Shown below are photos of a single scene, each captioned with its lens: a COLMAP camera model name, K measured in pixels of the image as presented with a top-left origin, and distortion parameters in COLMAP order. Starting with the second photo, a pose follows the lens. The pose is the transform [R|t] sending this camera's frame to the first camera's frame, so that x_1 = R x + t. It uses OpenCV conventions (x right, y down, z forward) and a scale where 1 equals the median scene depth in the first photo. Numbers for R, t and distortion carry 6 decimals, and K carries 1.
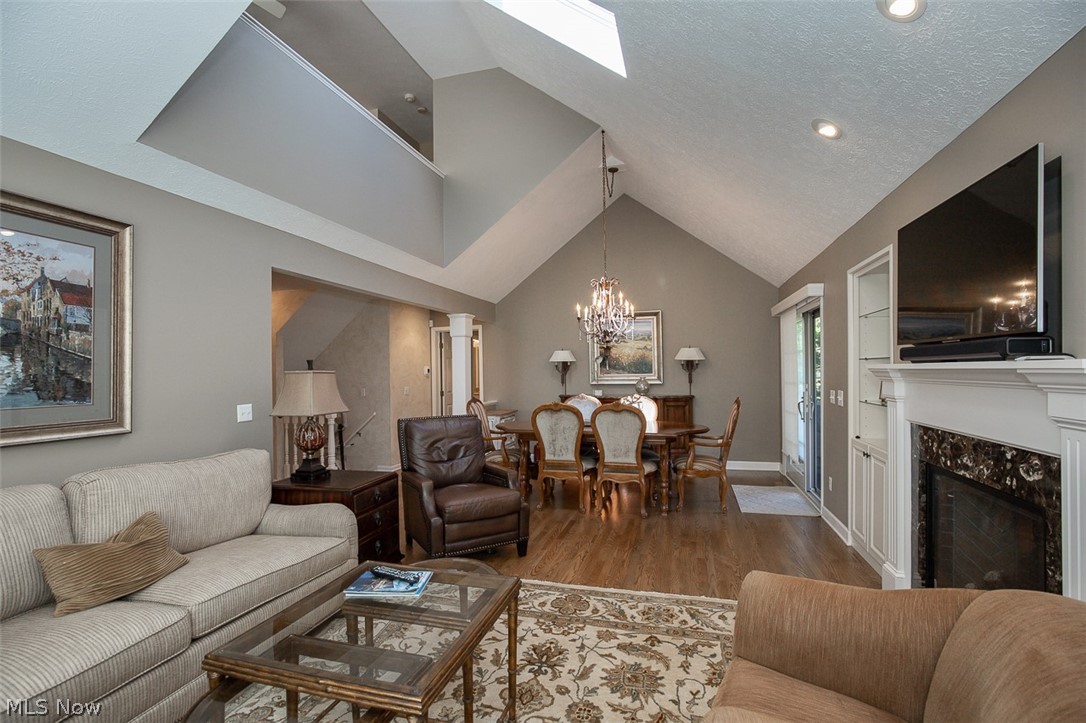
lens RADIAL K [[498.5, 0, 540.8], [0, 498.5, 371.5], [0, 0, 1]] dist [-0.003635, -0.000258]
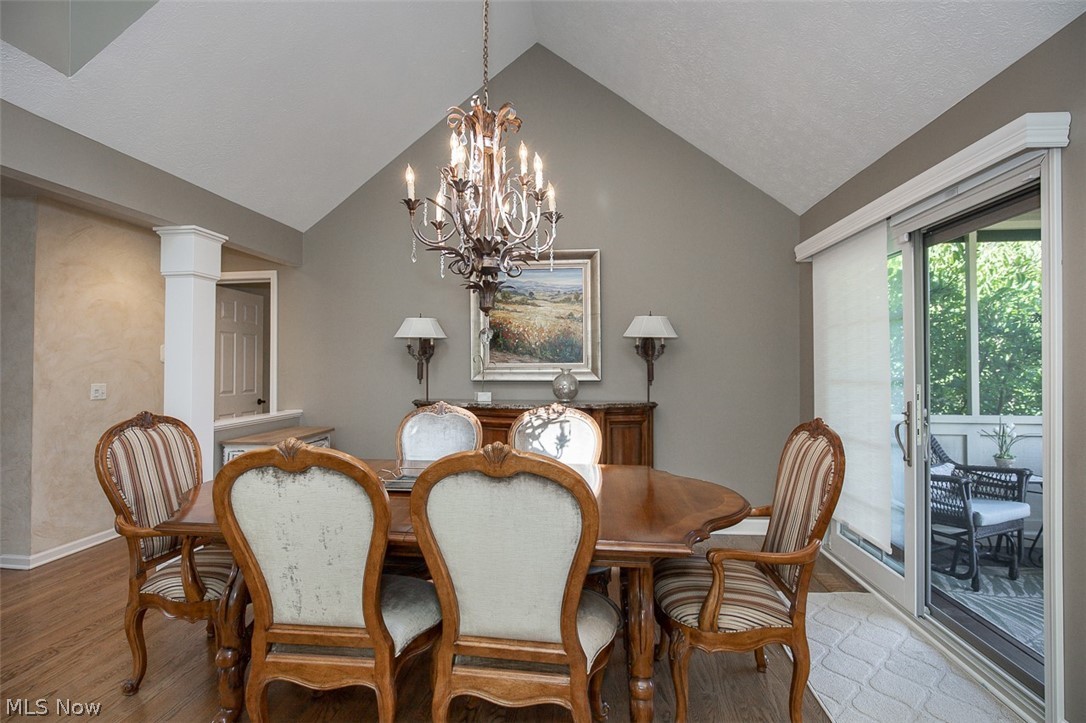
lens RADIAL K [[498.5, 0, 540.8], [0, 498.5, 371.5], [0, 0, 1]] dist [-0.003635, -0.000258]
pose [[0.984852, 0.011618, 0.173006, 0.085834], [-0.012916, 0.999896, 0.006377, 0.011790], [-0.172914, -0.008515, 0.984900, 0.483483]]
